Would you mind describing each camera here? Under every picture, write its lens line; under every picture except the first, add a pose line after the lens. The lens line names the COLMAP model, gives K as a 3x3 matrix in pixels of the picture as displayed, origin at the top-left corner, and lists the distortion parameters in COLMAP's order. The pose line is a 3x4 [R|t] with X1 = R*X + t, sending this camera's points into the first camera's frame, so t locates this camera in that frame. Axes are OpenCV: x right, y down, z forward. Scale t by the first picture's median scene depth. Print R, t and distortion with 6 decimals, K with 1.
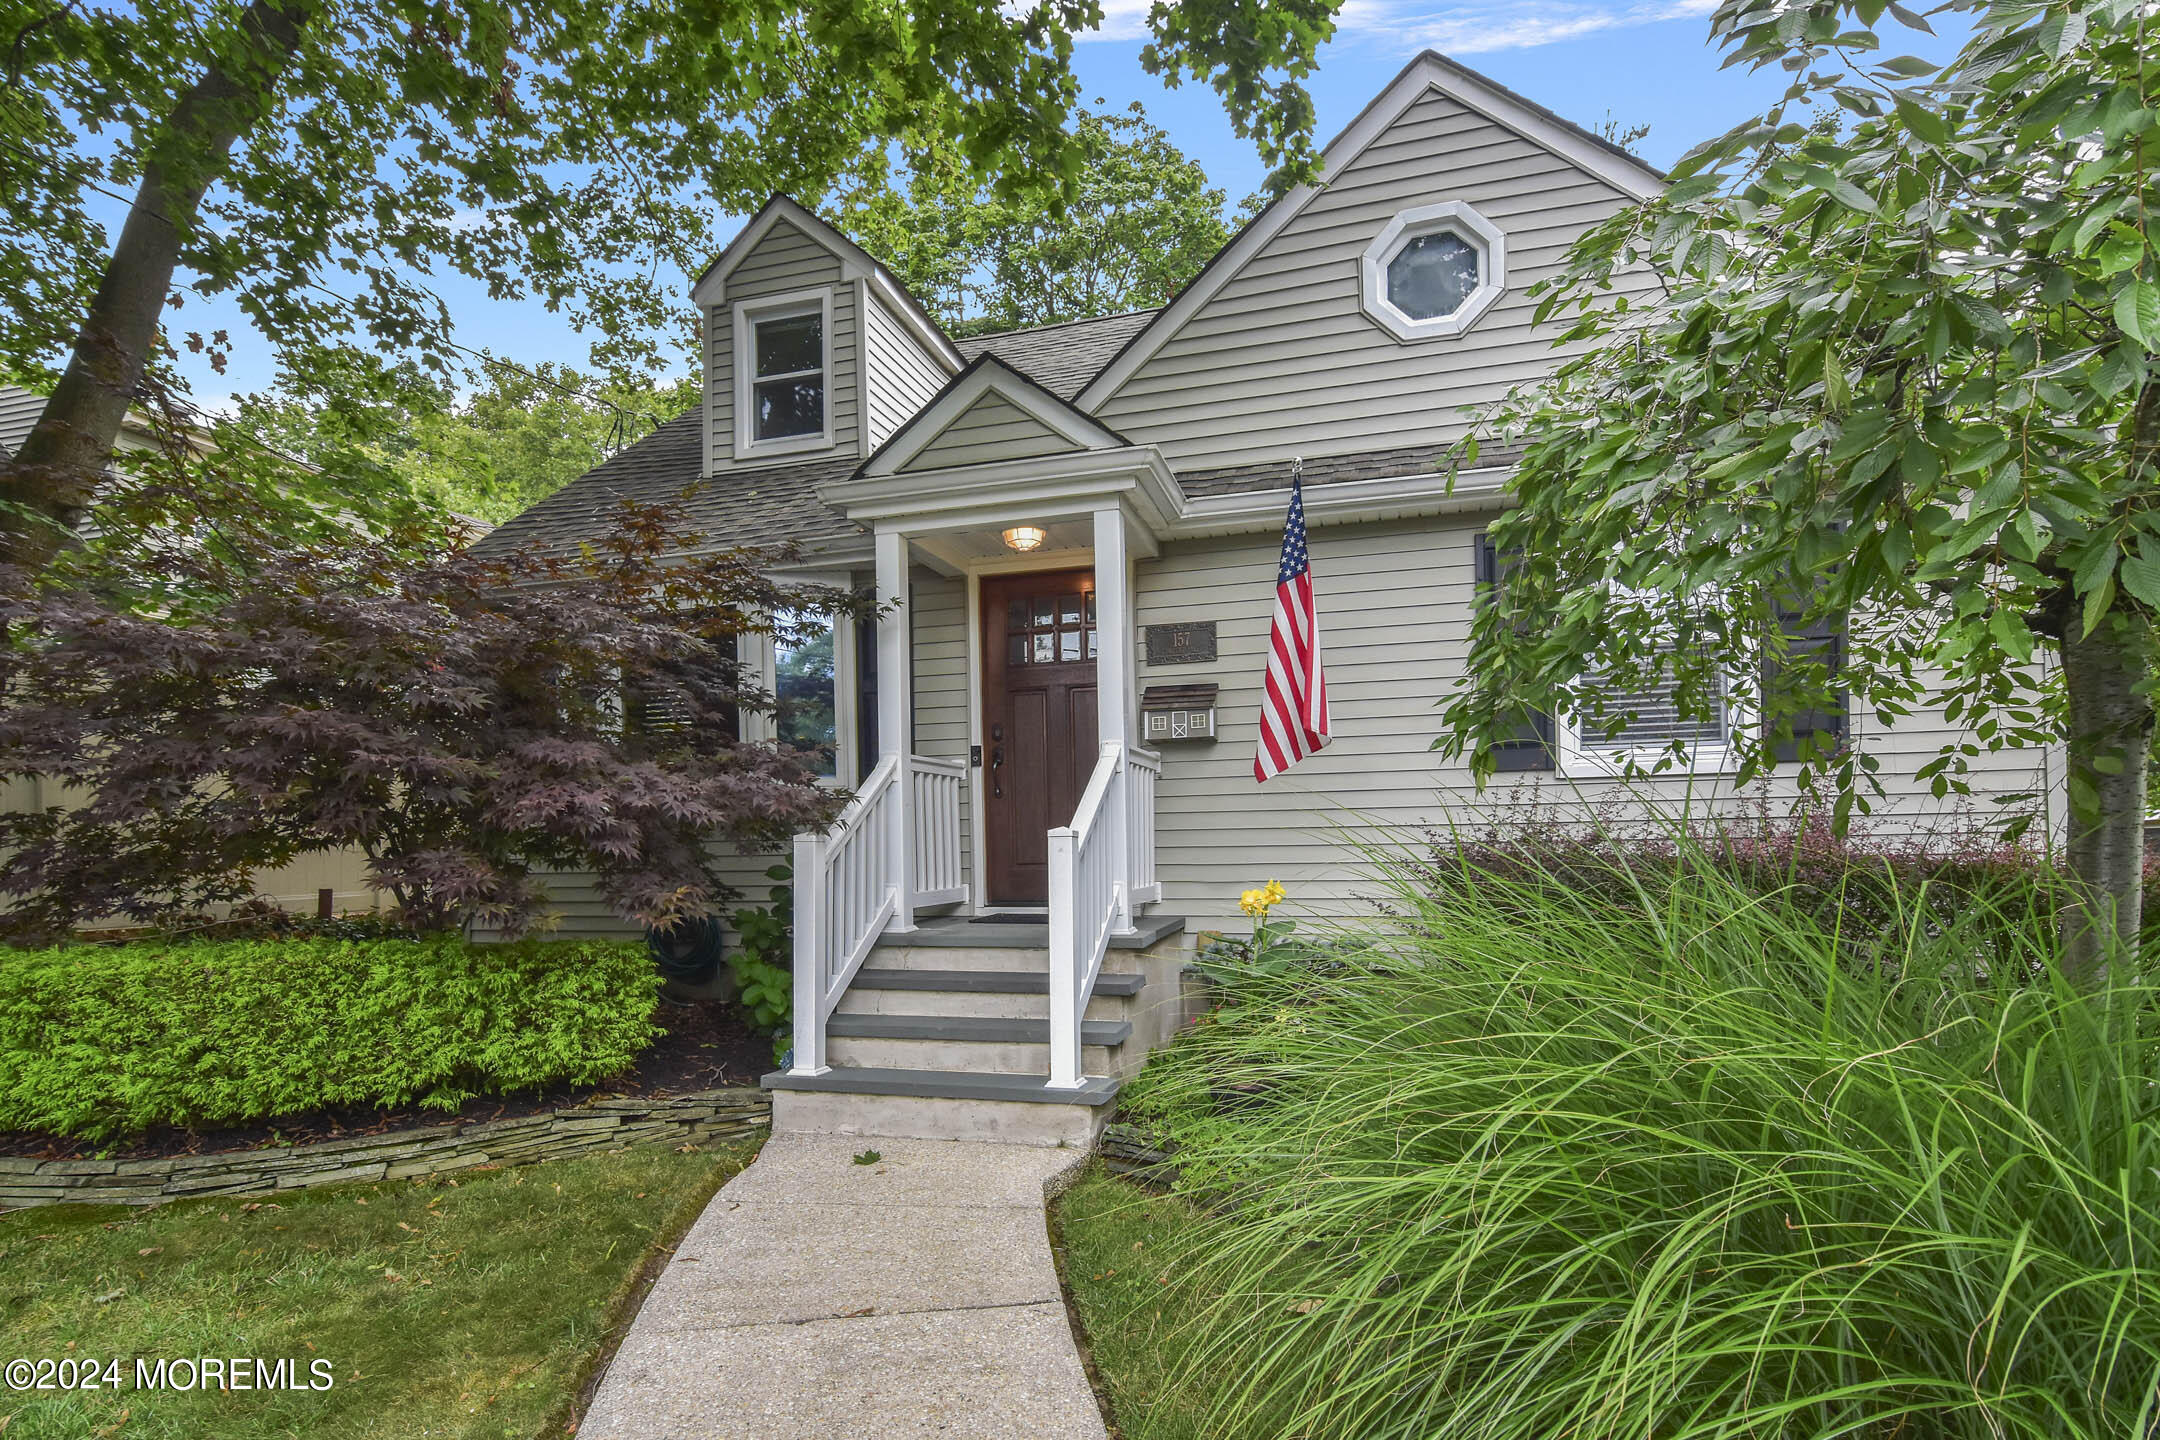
lens RADIAL K [[1073.1, 0, 1072.4], [0, 1073.1, 827.0], [0, 0, 1]] dist [-0.001587, -0.001372]
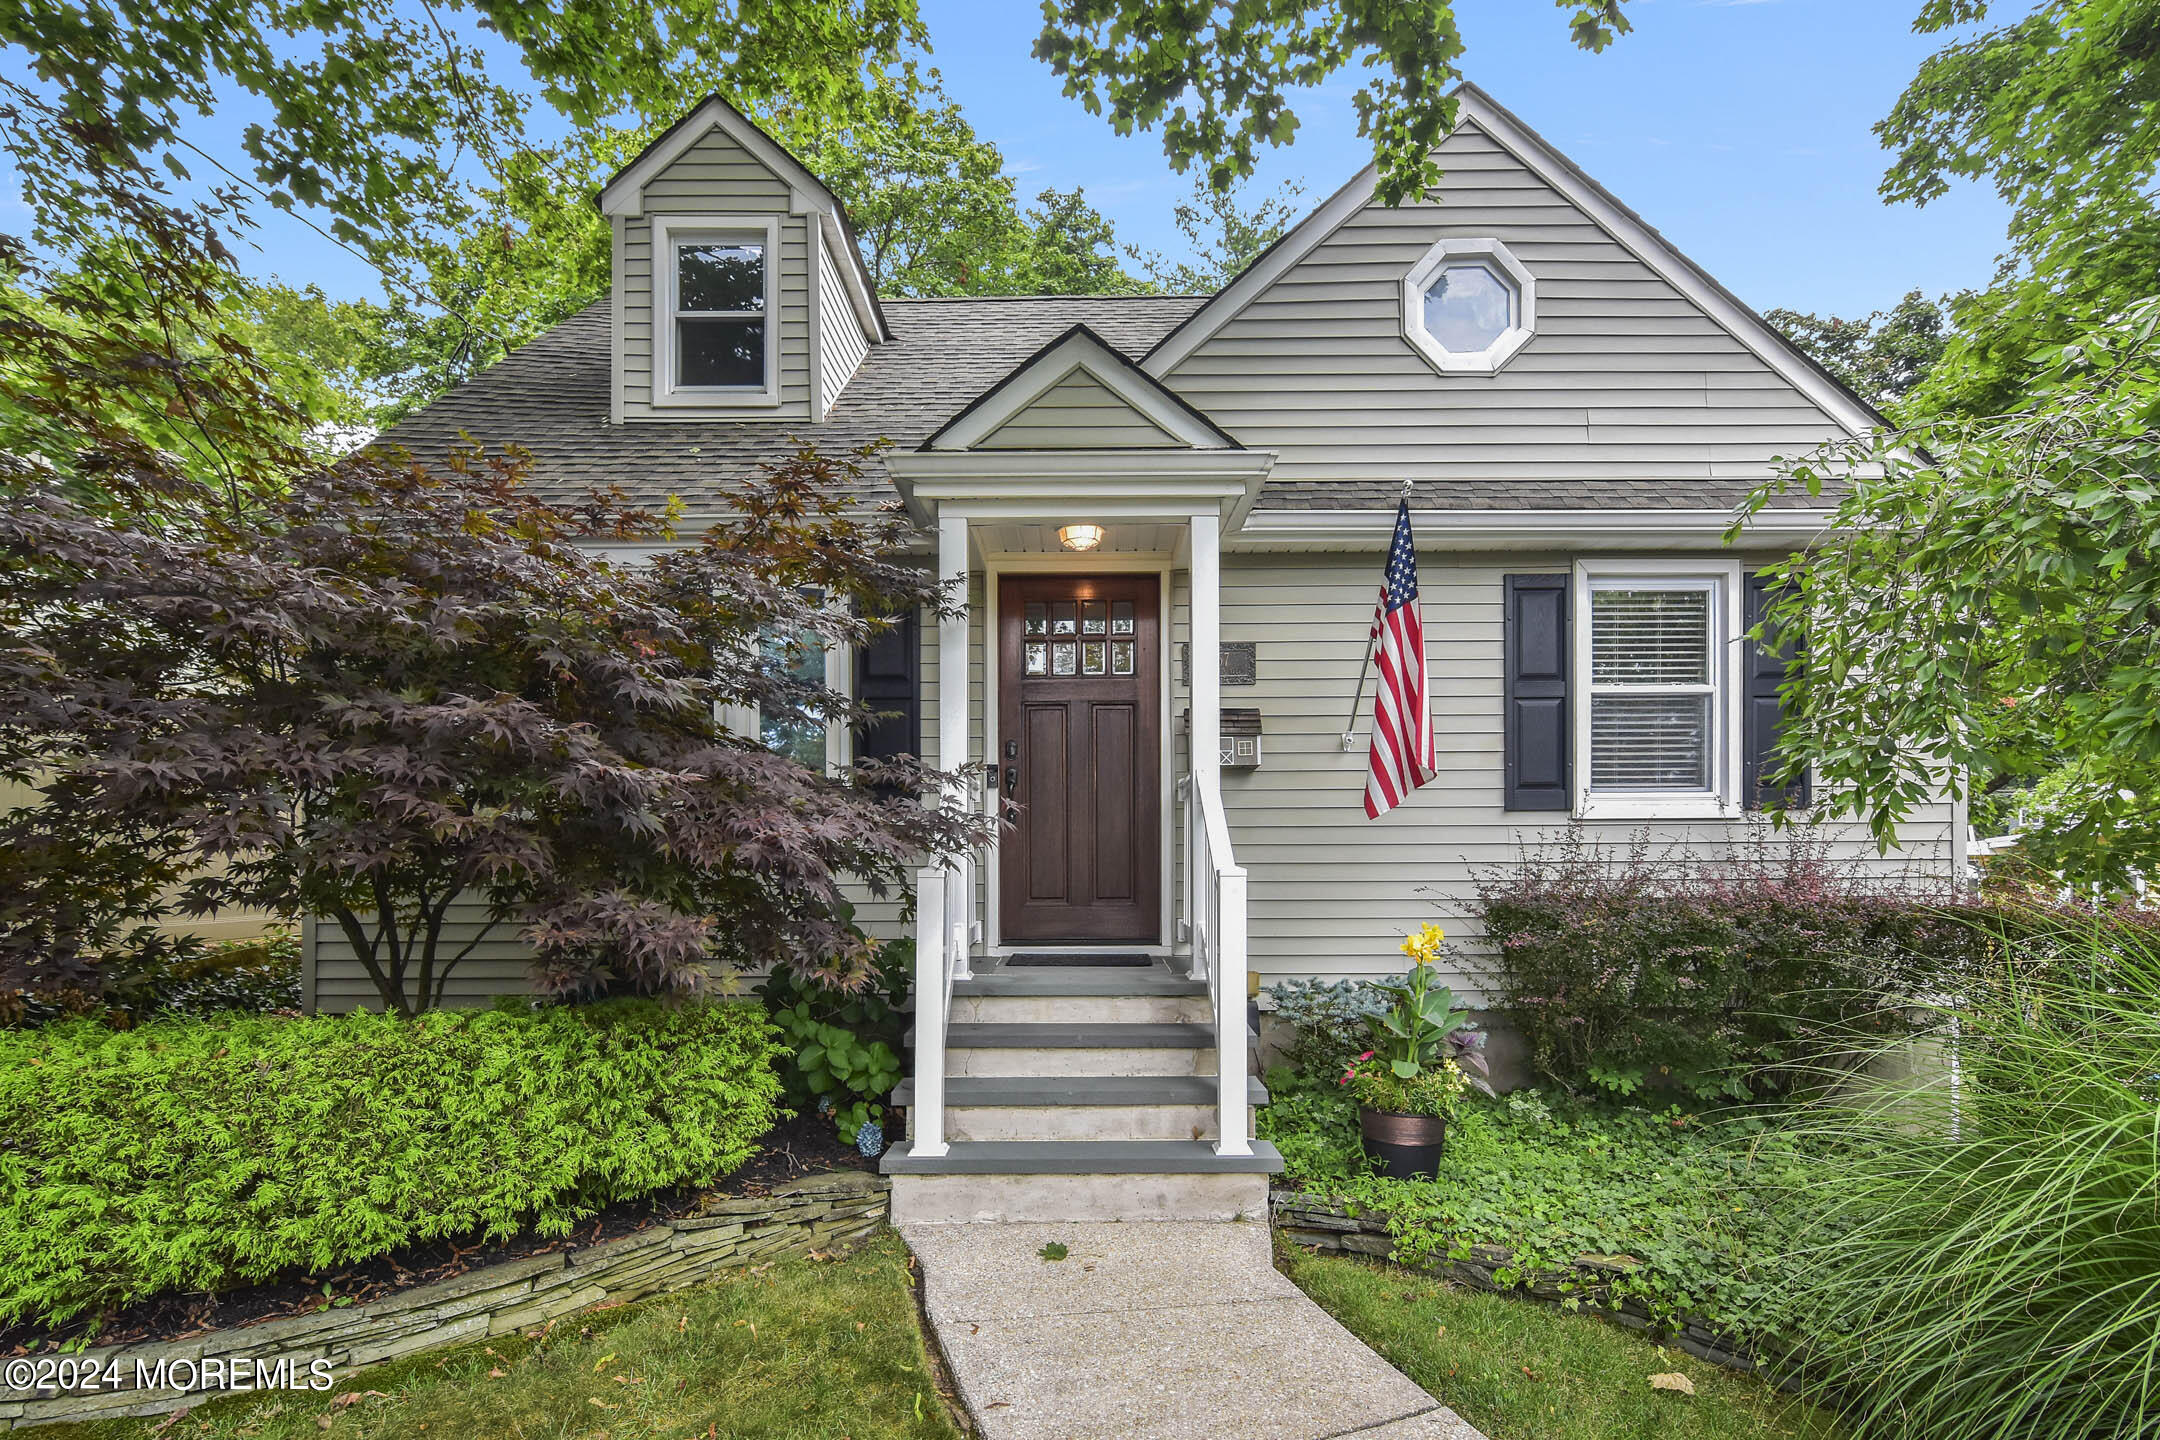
lens RADIAL K [[1126.9, 0, 1084.3], [0, 1126.9, 847.1], [0, 0, 1]] dist [-0.003232, 0.001095]
pose [[0.962965, 0.018031, 0.269021, -0.386847], [-0.018656, 0.999826, -0.000230, -0.012866], [-0.268979, -0.004797, 0.963134, 0.121834]]
